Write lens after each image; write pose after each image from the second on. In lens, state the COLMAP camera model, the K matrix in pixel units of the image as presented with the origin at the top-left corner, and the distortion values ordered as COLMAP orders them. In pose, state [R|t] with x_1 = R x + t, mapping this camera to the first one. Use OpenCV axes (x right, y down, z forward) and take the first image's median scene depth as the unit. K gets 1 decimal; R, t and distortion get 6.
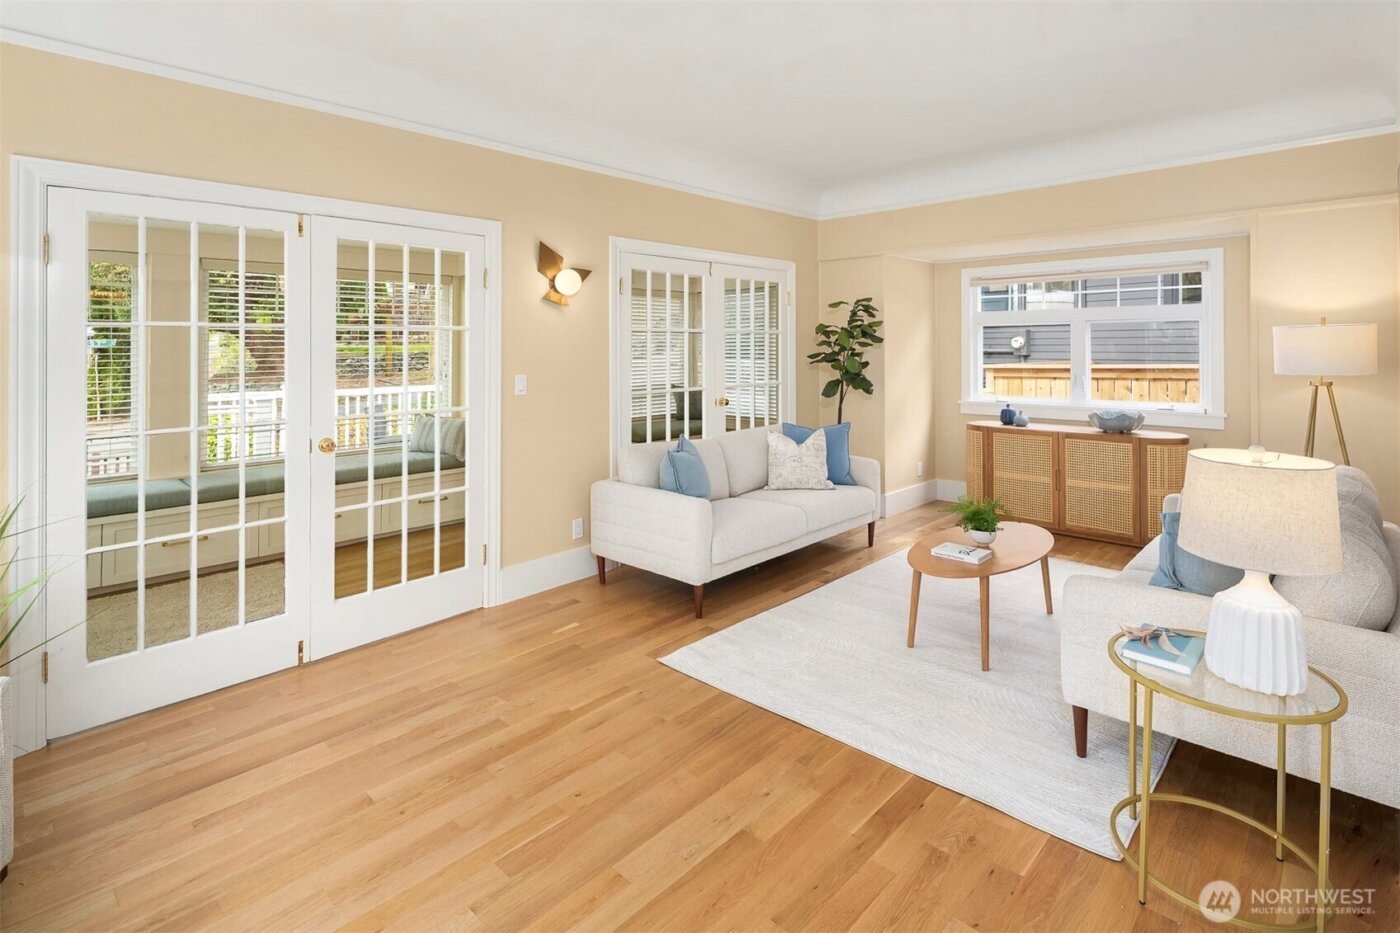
lens RADIAL K [[698.5, 0, 700.9], [0, 698.5, 339.0], [0, 0, 1]] dist [0.000836, 0.000183]
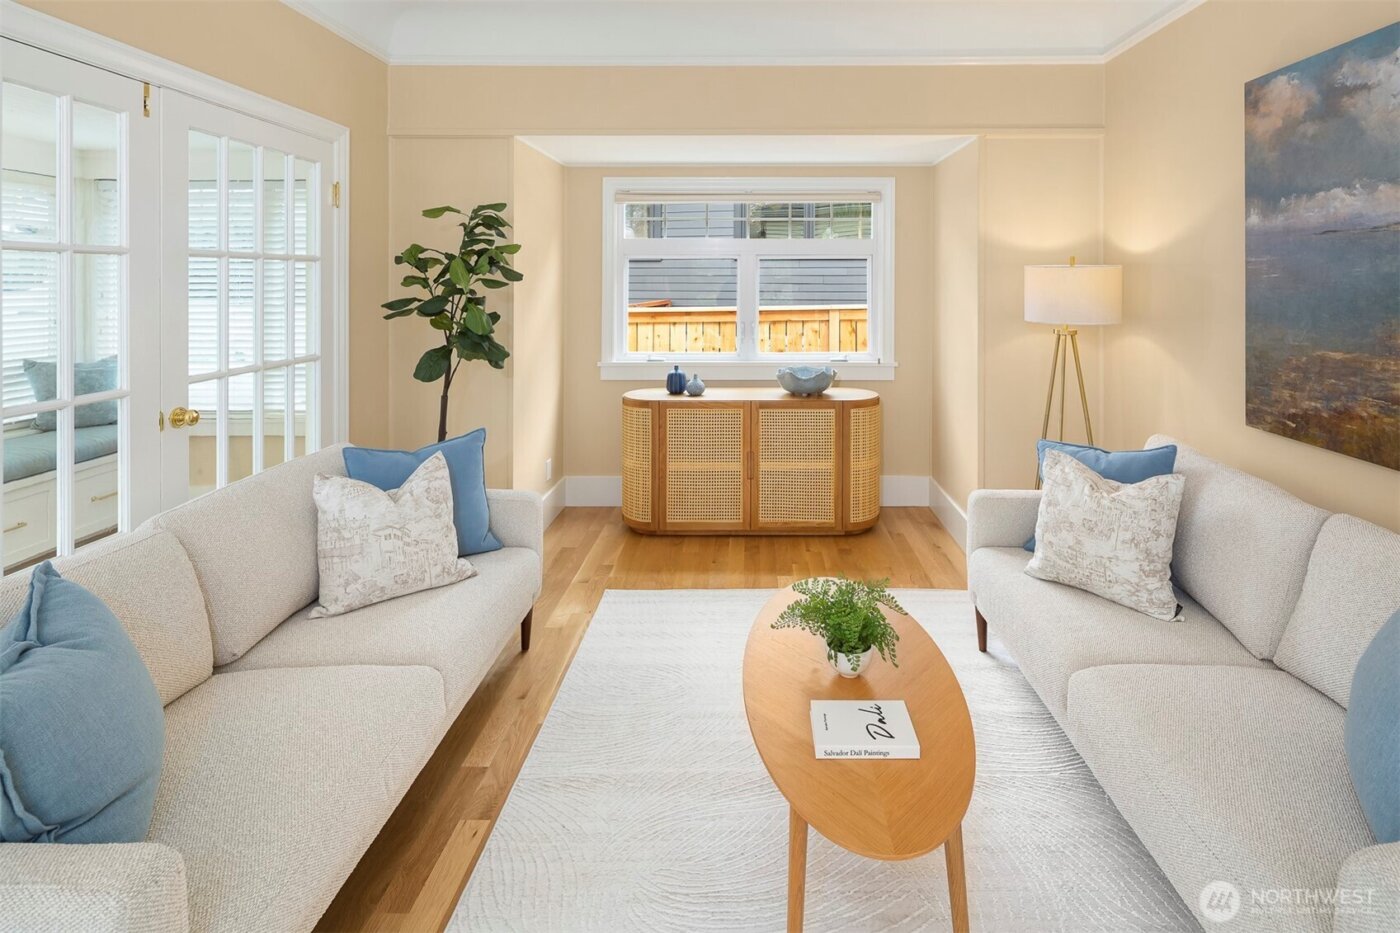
lens RADIAL K [[706.2, 0, 744.3], [0, 706.2, 283.2], [0, 0, 1]] dist [0.003689, 0.001062]
pose [[0.735426, 0.003855, 0.677595, -0.008825], [-0.012894, 0.999882, 0.008305, -0.000121], [-0.677483, -0.014844, 0.735389, 0.424099]]
